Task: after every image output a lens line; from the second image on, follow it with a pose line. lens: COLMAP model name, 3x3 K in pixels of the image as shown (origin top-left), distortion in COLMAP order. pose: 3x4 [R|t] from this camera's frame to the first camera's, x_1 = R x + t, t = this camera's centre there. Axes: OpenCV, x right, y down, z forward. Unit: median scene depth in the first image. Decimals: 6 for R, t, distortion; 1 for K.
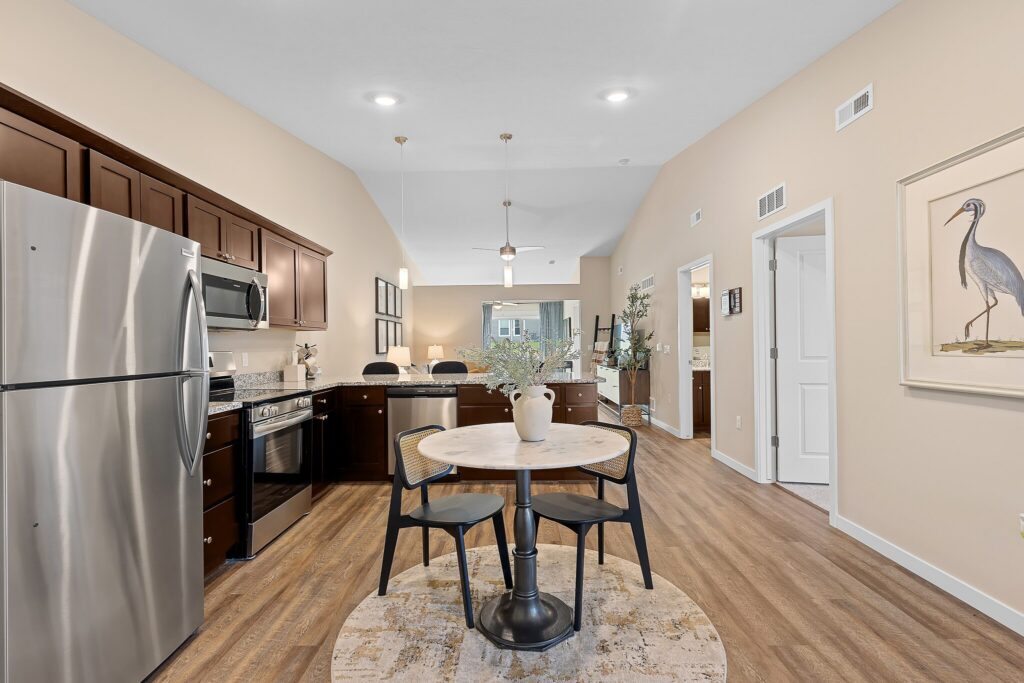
lens RADIAL K [[459.9, 0, 511.1], [0, 459.9, 344.3], [0, 0, 1]] dist [0.001960, 0.000056]
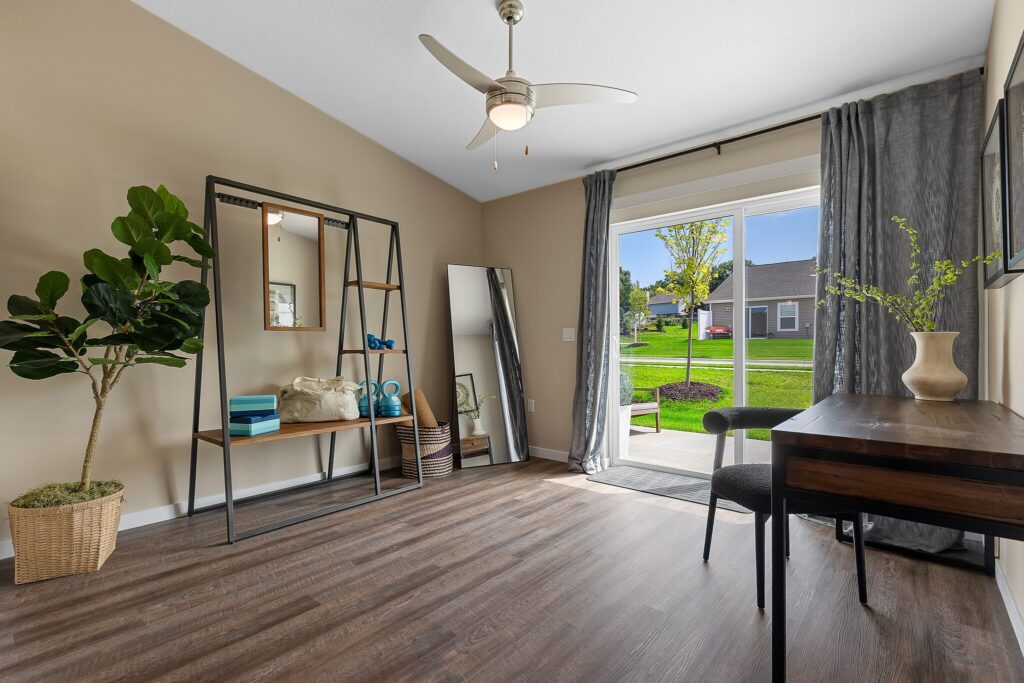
lens RADIAL K [[459.9, 0, 511.1], [0, 459.9, 344.3], [0, 0, 1]] dist [0.001960, 0.000056]
pose [[0.761637, 0.010931, -0.647911, 0.239204], [-0.012623, 0.999918, 0.002032, 0.038305], [0.647881, 0.006631, 0.761713, 1.980316]]
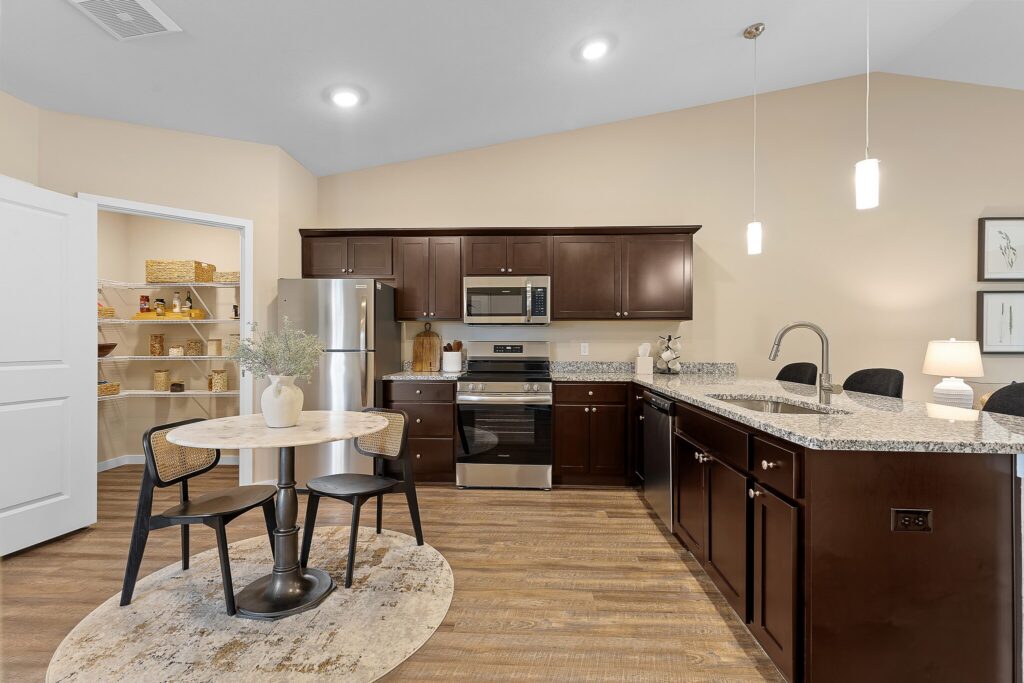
lens RADIAL K [[459.9, 0, 511.1], [0, 459.9, 344.3], [0, 0, 1]] dist [0.001960, 0.000056]
pose [[-0.036814, 0.014150, -0.999222, 0.422705], [-0.002450, 0.999895, 0.014250, 0.003915], [0.999319, 0.002973, -0.036775, 0.621712]]
